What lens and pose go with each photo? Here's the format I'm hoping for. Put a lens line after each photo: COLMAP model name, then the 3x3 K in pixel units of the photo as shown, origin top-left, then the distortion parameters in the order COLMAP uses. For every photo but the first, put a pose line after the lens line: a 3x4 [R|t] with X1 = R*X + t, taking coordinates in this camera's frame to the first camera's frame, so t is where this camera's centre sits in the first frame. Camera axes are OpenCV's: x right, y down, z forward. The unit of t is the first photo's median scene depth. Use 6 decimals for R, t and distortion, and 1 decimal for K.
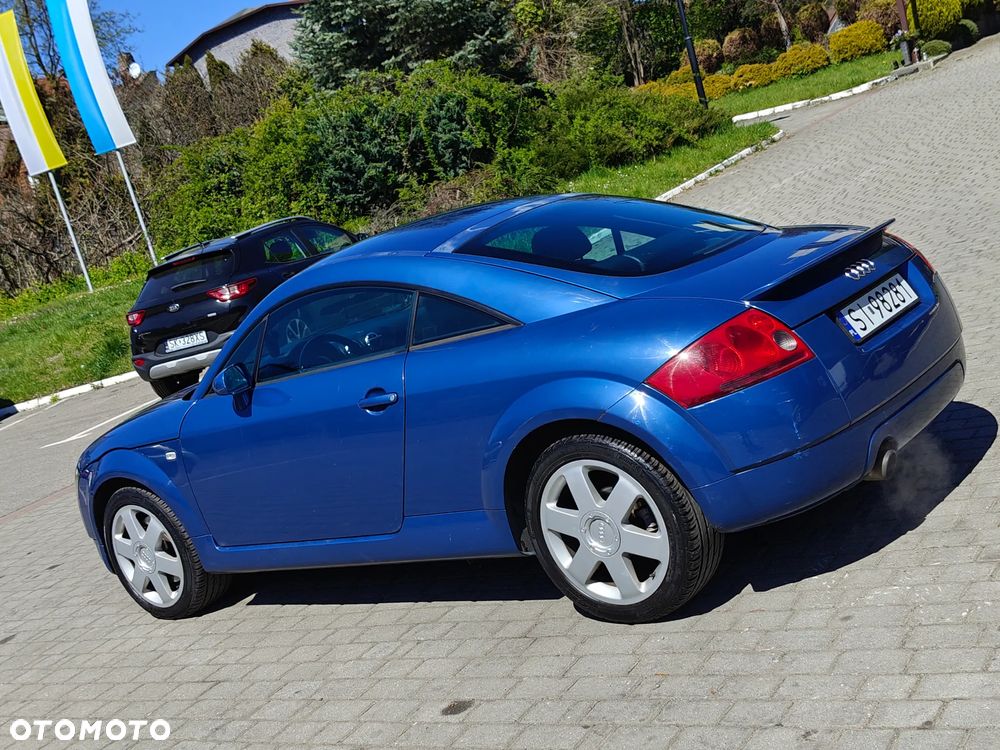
lens RADIAL K [[1254.7, 0, 512.9], [0, 1254.7, 374.0], [0, 0, 1]] dist [0.258834, -0.901946]
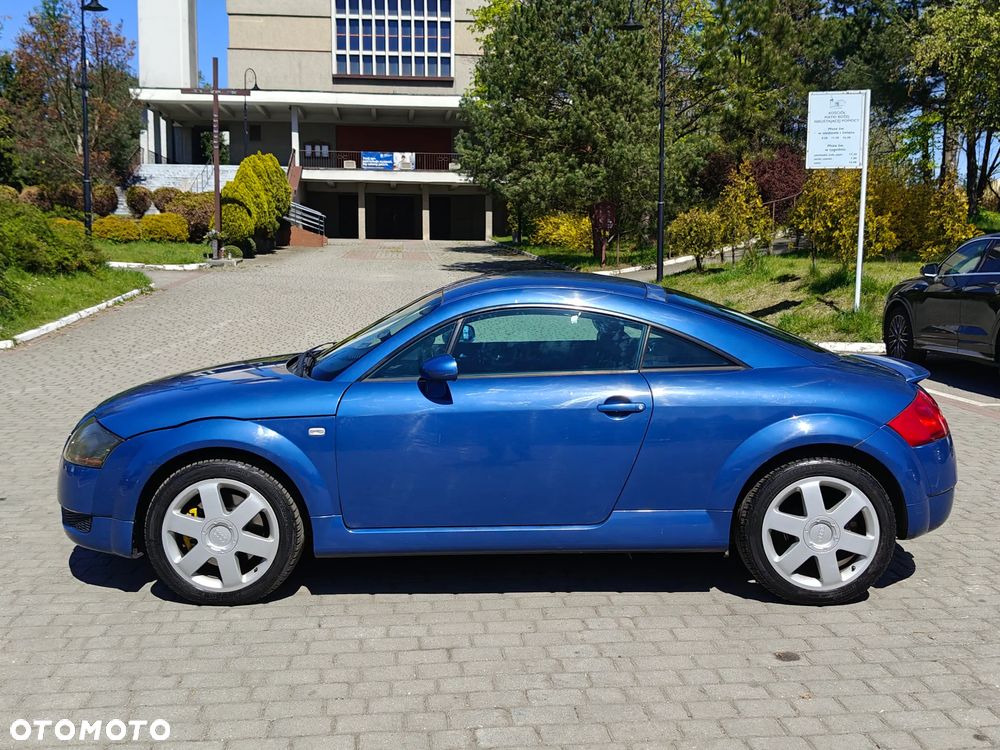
lens RADIAL K [[1060.3, 0, 518.8], [0, 1060.3, 397.7], [0, 0, 1]] dist [0.193056, -0.644176]
pose [[0.754152, 0.194428, 0.627258, -0.155768], [-0.117973, 0.979739, -0.161846, 0.035527], [-0.646016, 0.048057, 0.761809, 0.059058]]
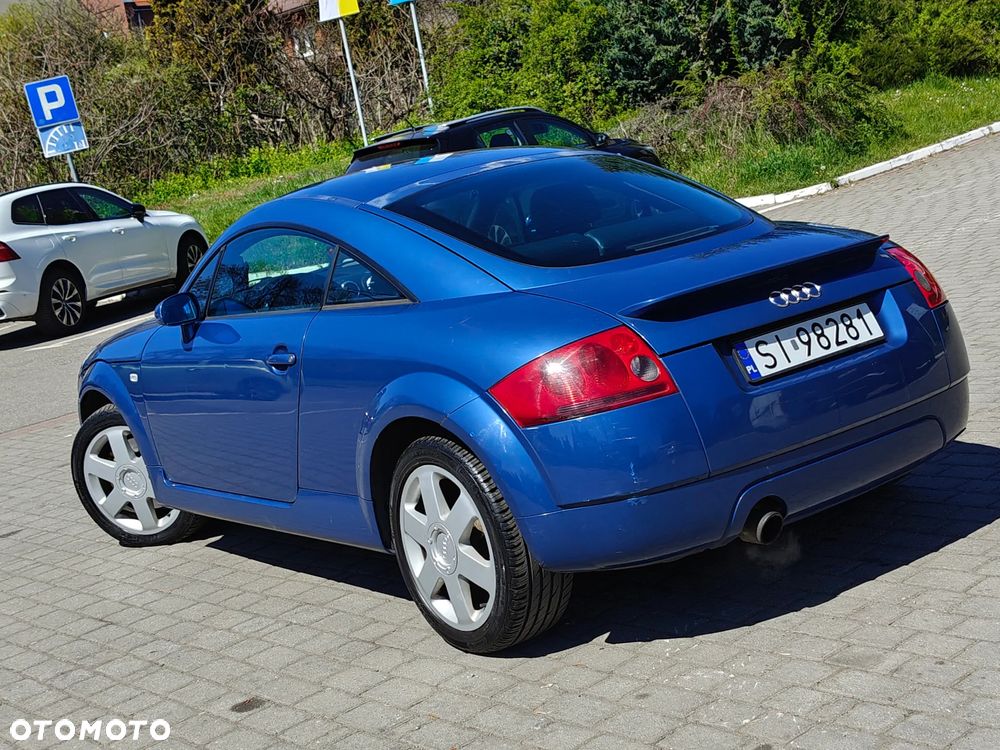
lens RADIAL K [[1450.1, 0, 500.0], [0, 1450.1, 375.0], [0, 0, 1]] dist [0.283480, -1.065402]
pose [[0.957742, 0.151842, -0.244284, 0.059422], [-0.135125, 0.987270, 0.083897, -0.015186], [0.253913, -0.047343, 0.966068, 0.001982]]
